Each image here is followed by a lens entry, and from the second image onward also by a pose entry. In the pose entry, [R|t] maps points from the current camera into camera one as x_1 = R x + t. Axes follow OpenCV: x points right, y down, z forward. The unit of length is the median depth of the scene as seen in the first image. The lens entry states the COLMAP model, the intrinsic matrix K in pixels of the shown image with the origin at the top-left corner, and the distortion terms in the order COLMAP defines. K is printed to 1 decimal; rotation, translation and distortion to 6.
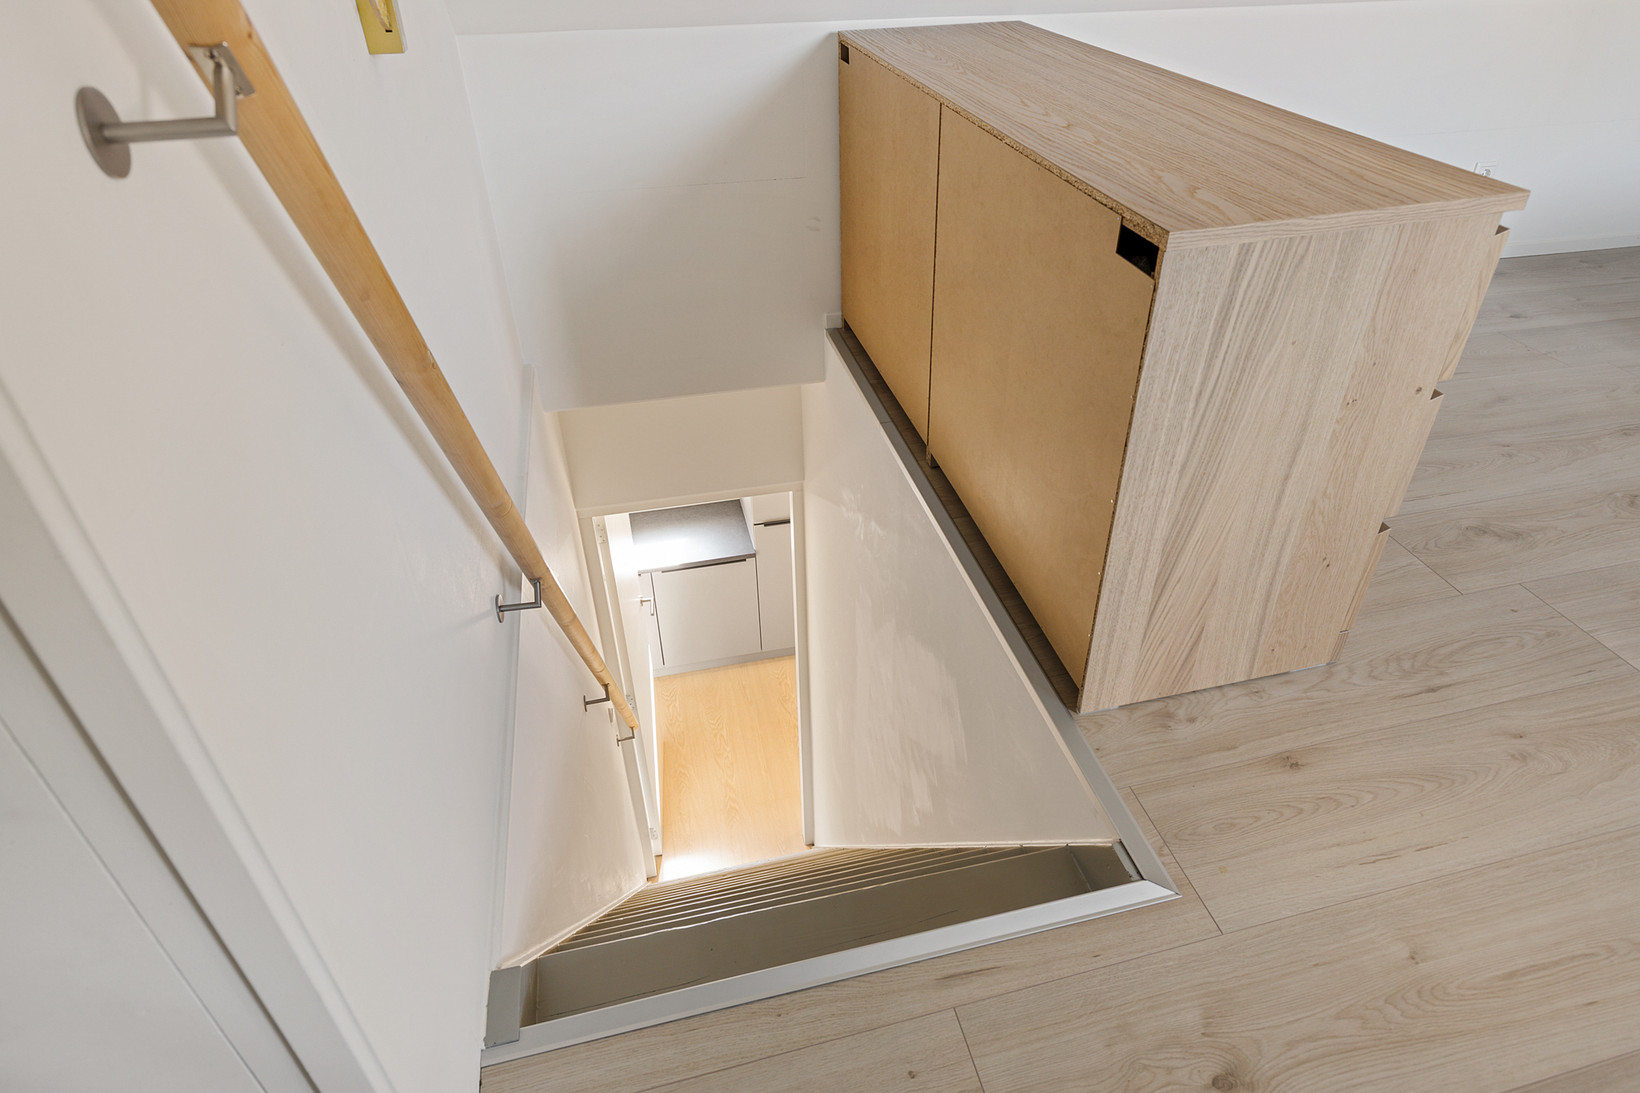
lens RADIAL K [[930.7, 0, 833.5], [0, 930.7, 544.1], [0, 0, 1]] dist [0.005256, 0.000287]
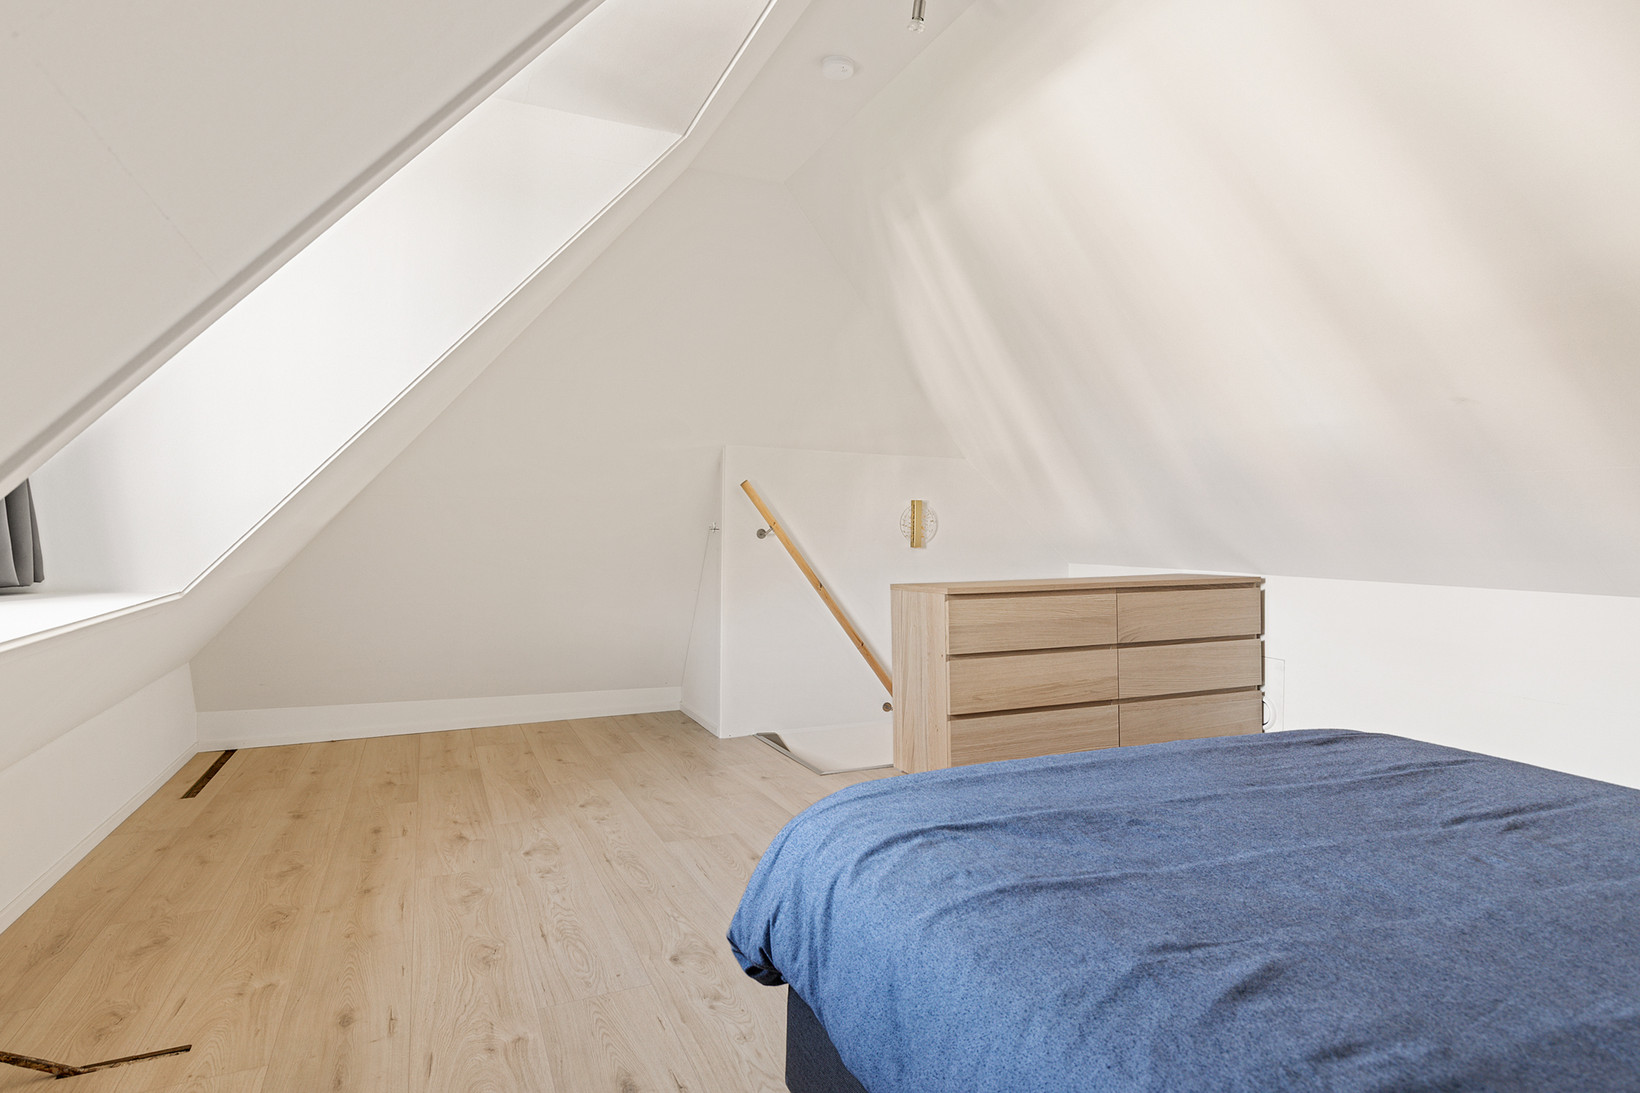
lens RADIAL K [[918.2, 0, 820.0], [0, 918.2, 546.5], [0, 0, 1]] dist [0.003438, 0.000856]
pose [[0.163072, 0.031184, -0.986121, 3.140943], [-0.573647, 0.816187, -0.069052, -0.030028], [0.802705, 0.576946, 0.150986, 0.094840]]
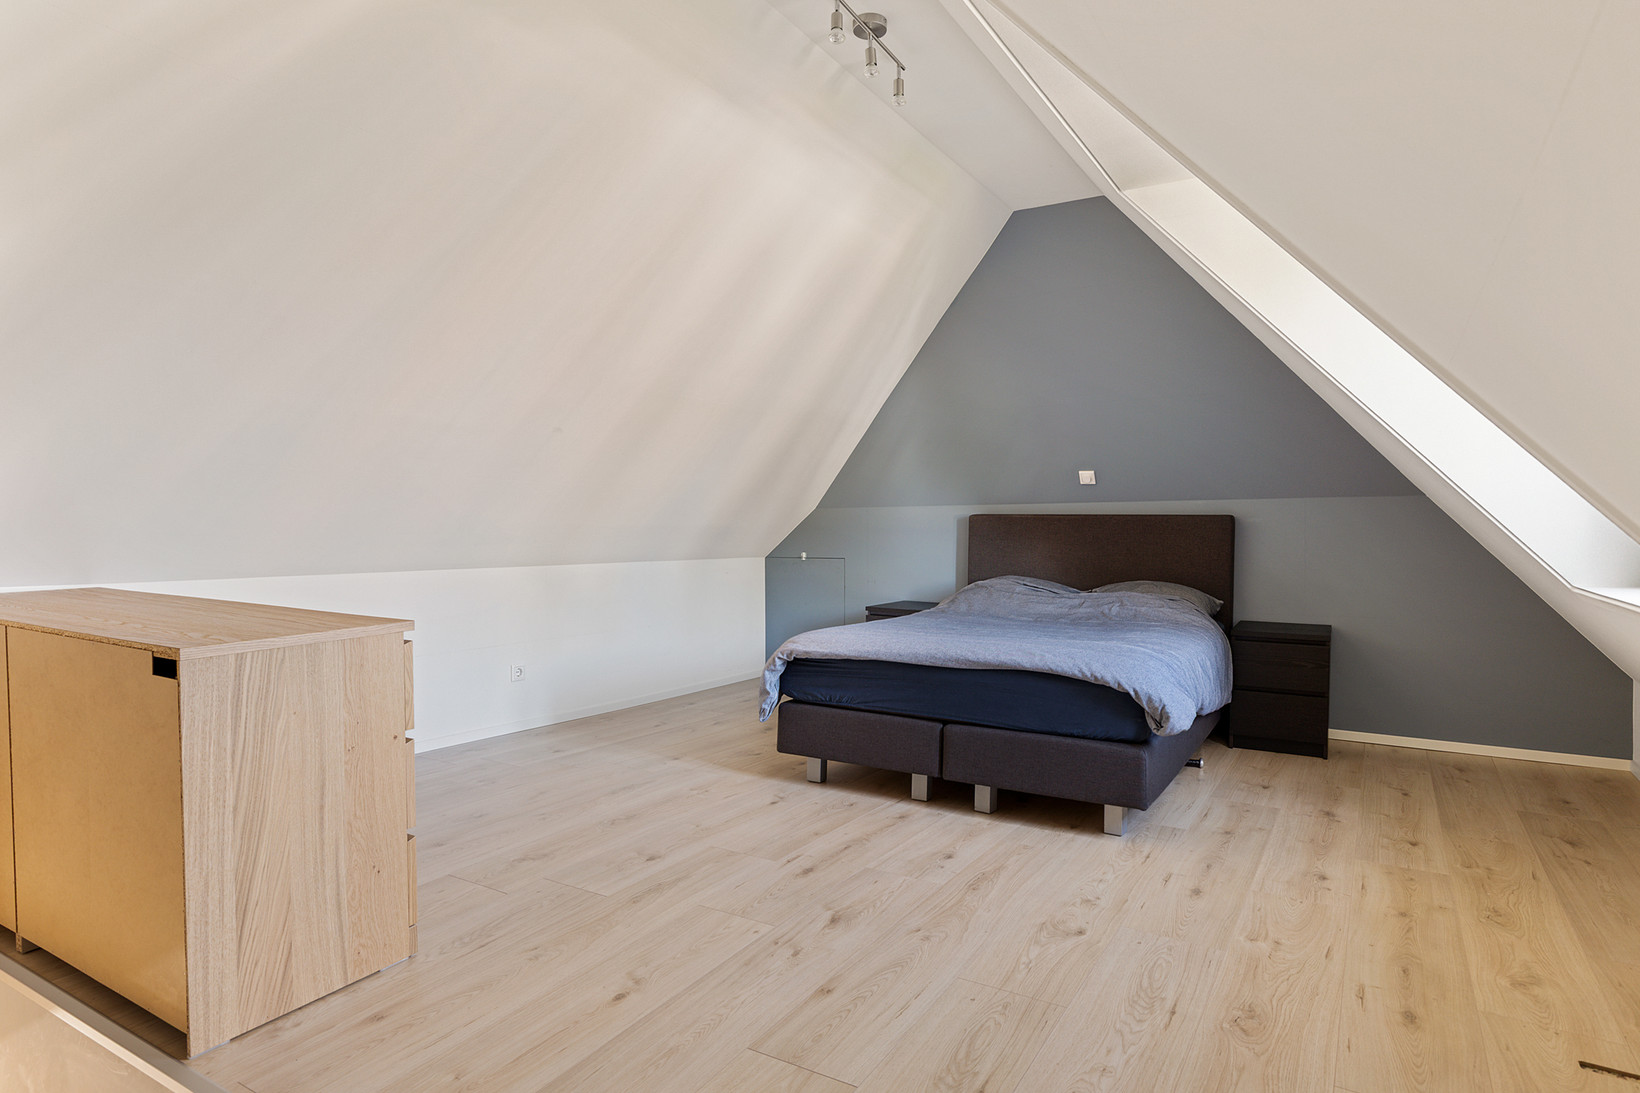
lens RADIAL K [[930.7, 0, 833.5], [0, 930.7, 544.1], [0, 0, 1]] dist [0.005256, 0.000287]
pose [[0.700545, -0.003088, 0.713601, -0.005126], [0.405569, 0.824512, -0.394581, 0.497602], [-0.587154, 0.565837, 0.578860, -0.579739]]
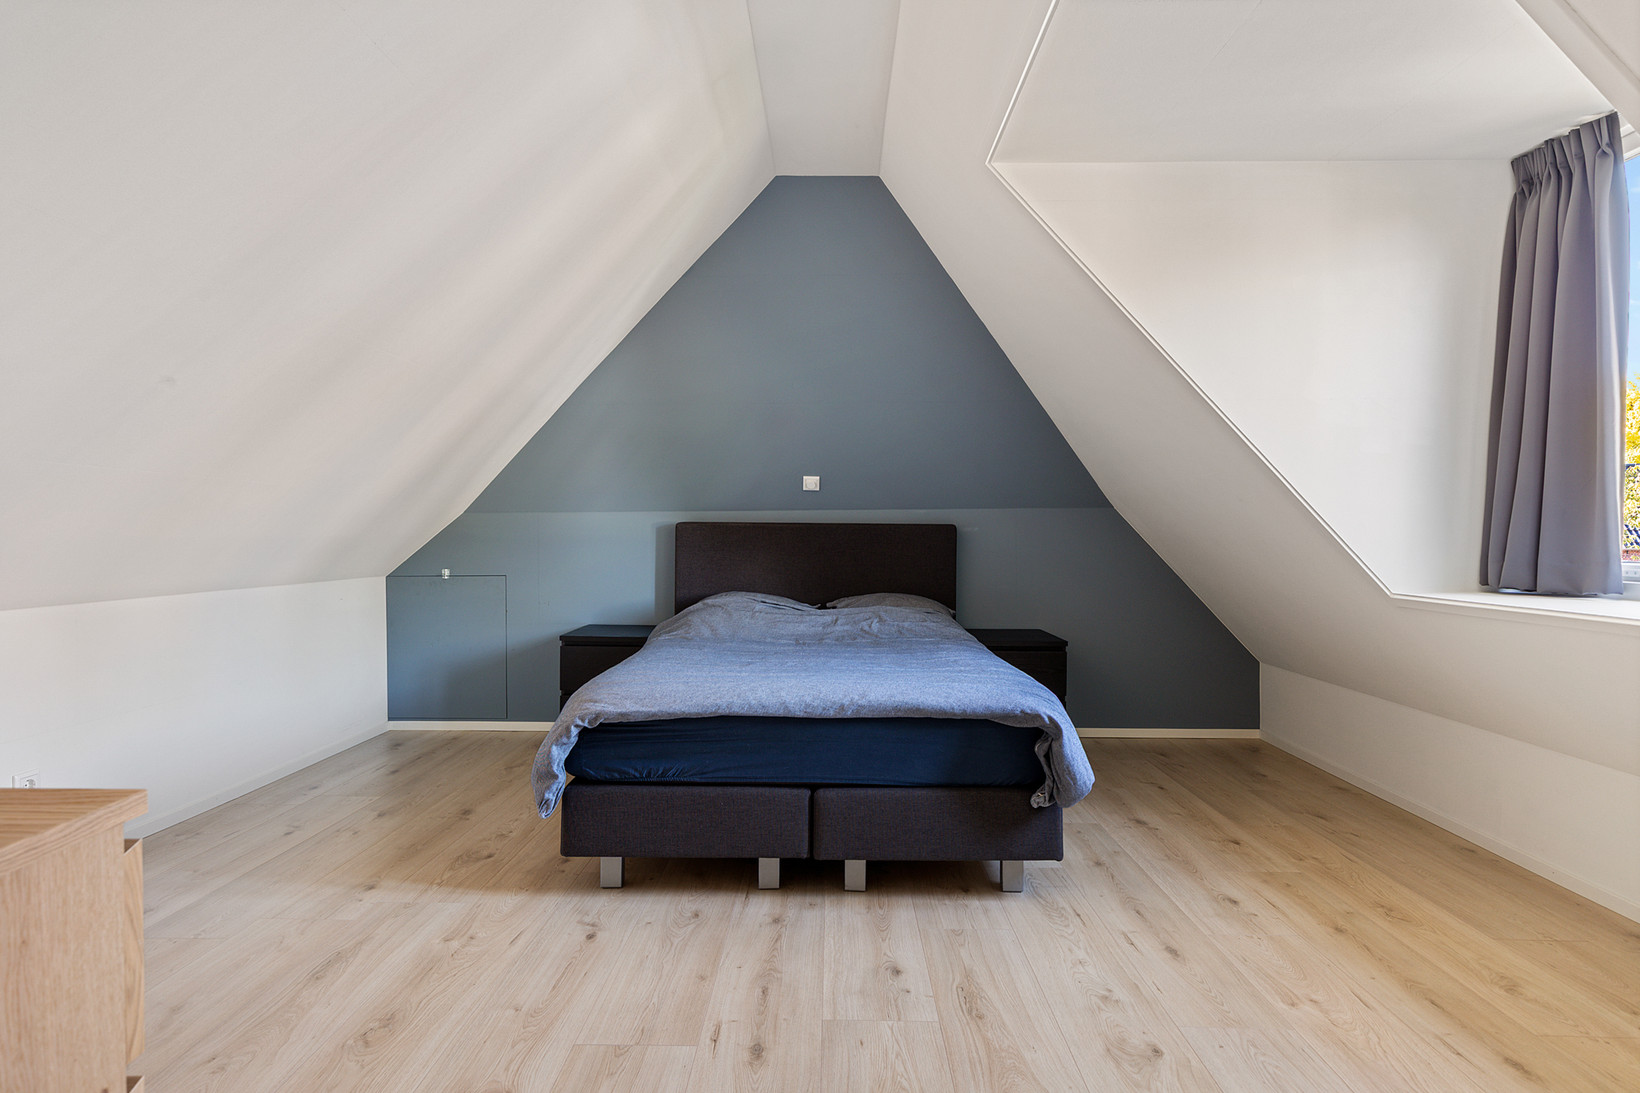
lens RADIAL K [[900.3, 0, 826.5], [0, 900.3, 544.0], [0, 0, 1]] dist [0.004778, 0.000353]
pose [[0.243463, -0.004550, 0.969900, 0.132104], [0.558268, 0.818389, -0.136296, -0.107239], [-0.793135, 0.574647, 0.201787, 0.238934]]
